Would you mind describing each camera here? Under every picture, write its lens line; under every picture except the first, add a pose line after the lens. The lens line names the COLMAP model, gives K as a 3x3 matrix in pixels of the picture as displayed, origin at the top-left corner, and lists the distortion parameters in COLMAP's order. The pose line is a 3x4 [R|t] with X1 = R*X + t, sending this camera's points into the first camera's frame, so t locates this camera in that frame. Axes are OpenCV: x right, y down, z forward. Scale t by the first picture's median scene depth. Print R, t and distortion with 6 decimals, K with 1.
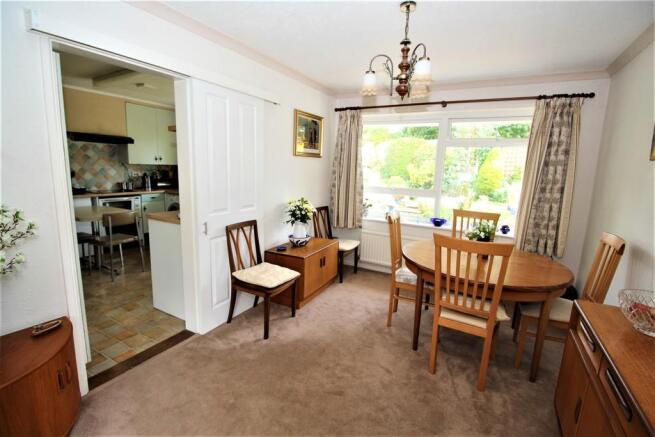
lens RADIAL K [[309.4, 0, 326.0], [0, 309.4, 218.6], [0, 0, 1]] dist [0.002476, 0.002204]
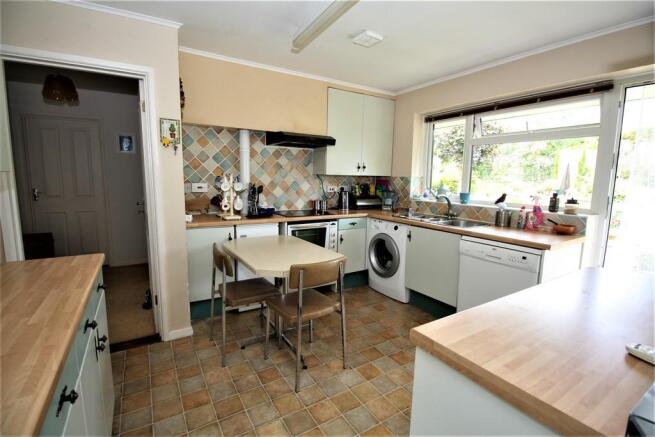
lens RADIAL K [[309.4, 0, 327.4], [0, 309.4, 217.7], [0, 0, 1]] dist [0.002476, 0.002204]
pose [[0.873844, 0.042763, -0.484323, -0.287365], [-0.067356, 0.997167, -0.033484, -0.055516], [0.481519, 0.061882, 0.874248, 0.391594]]
